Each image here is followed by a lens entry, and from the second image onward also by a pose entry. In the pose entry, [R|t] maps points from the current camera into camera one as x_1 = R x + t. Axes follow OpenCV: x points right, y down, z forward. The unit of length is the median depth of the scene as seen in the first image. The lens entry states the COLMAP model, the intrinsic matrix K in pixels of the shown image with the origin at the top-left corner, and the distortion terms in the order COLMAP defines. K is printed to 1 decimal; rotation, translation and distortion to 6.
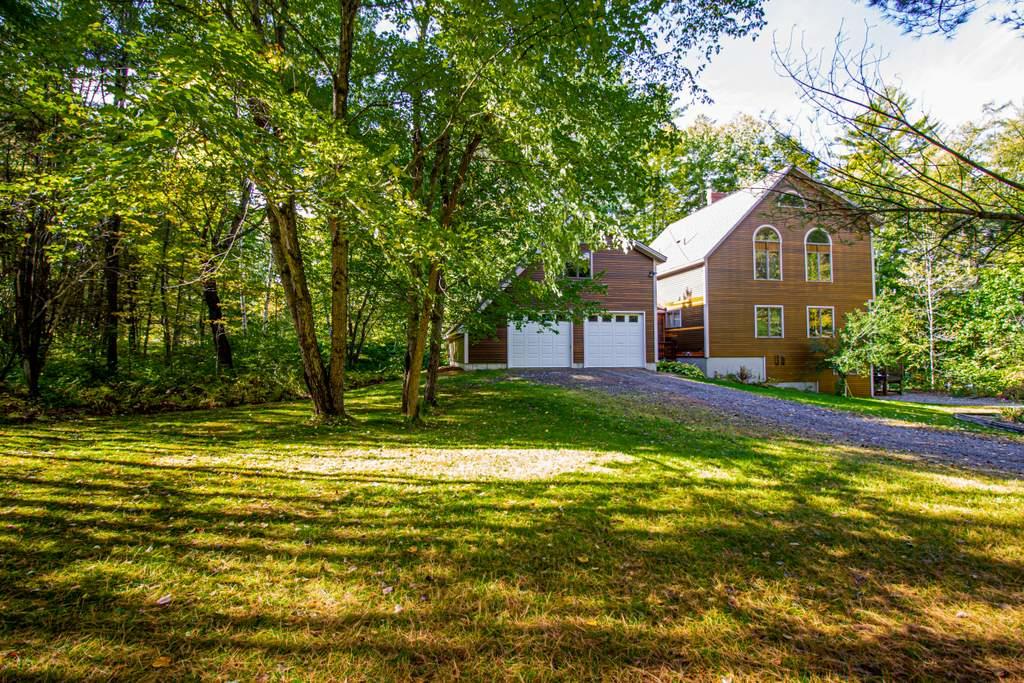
lens RADIAL K [[472.9, 0, 512.0], [0, 472.9, 341.5], [0, 0, 1]] dist [0.001476, -0.000148]
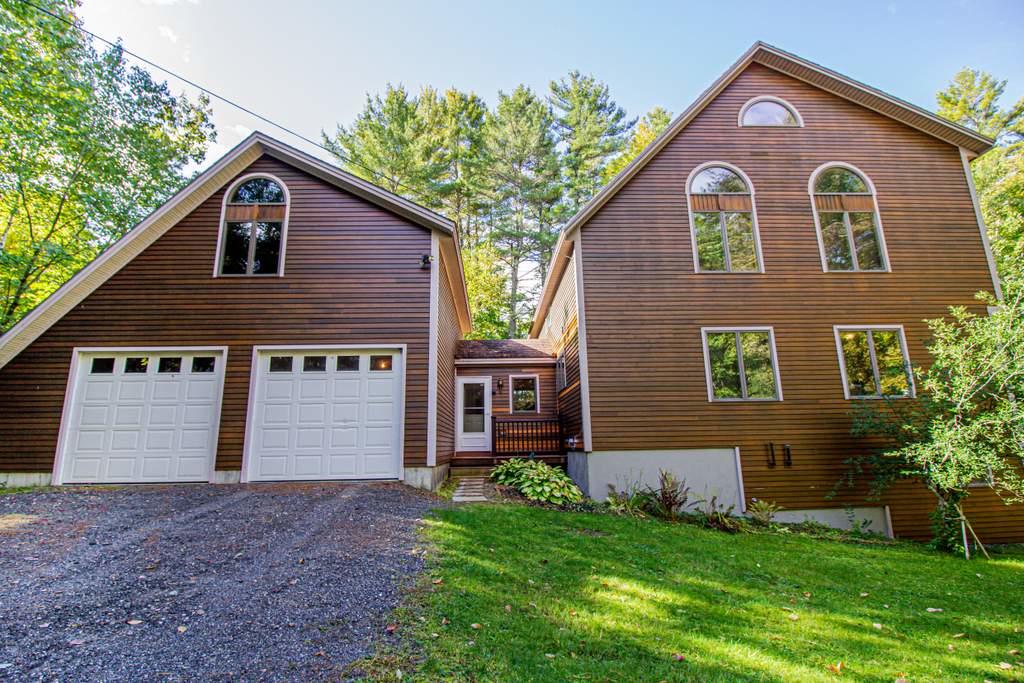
lens RADIAL K [[483.9, 0, 511.9], [0, 483.9, 348.2], [0, 0, 1]] dist [-0.016375, -0.000340]
pose [[0.988507, -0.045917, -0.144036, 0.437346], [0.020075, 0.984190, -0.175975, 0.018628], [0.149839, 0.171061, 0.973800, 0.589586]]
